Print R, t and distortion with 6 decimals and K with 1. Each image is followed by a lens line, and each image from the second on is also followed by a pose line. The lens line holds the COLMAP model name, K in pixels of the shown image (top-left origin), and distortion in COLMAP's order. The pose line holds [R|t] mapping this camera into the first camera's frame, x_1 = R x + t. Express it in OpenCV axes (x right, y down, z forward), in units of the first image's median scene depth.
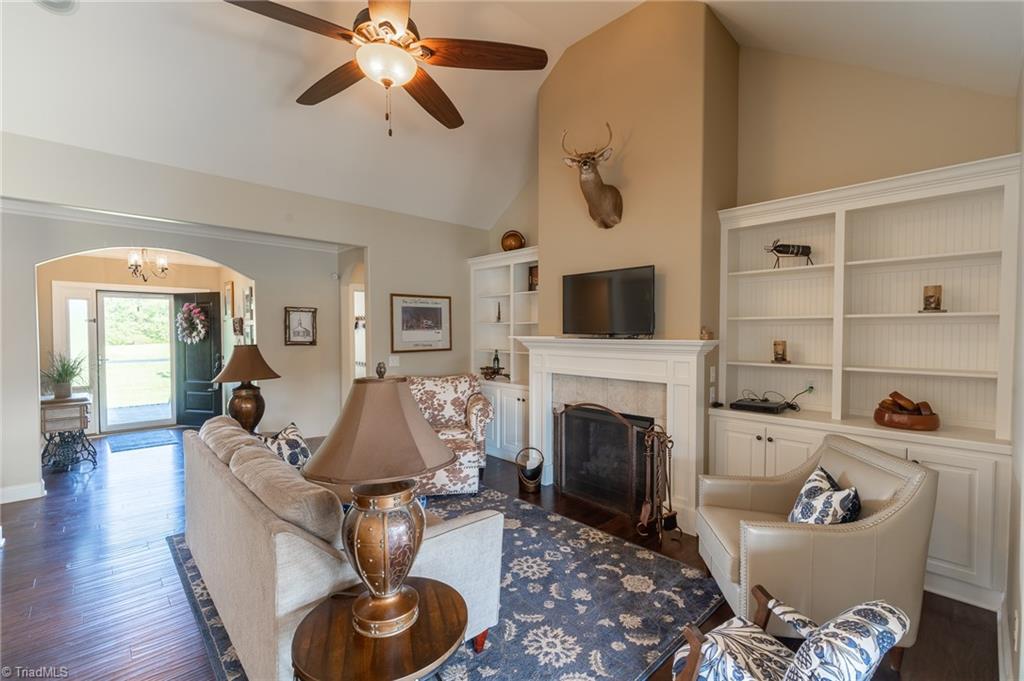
lens RADIAL K [[446.1, 0, 513.4], [0, 446.1, 343.8], [0, 0, 1]] dist [0.002866, 0.000168]
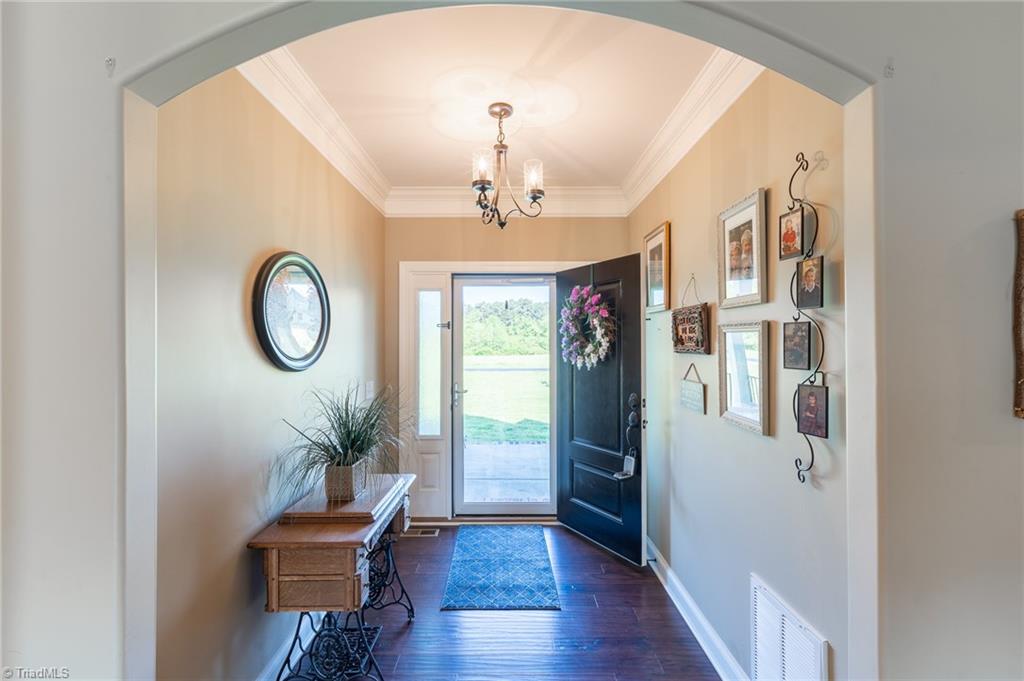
lens RADIAL K [[446.1, 0, 513.4], [0, 446.1, 343.8], [0, 0, 1]] dist [0.002866, 0.000168]
pose [[0.730256, -0.001967, -0.683170, -0.448693], [-0.016725, 0.999645, -0.020756, -0.015969], [0.682968, 0.026583, 0.729964, 0.598353]]
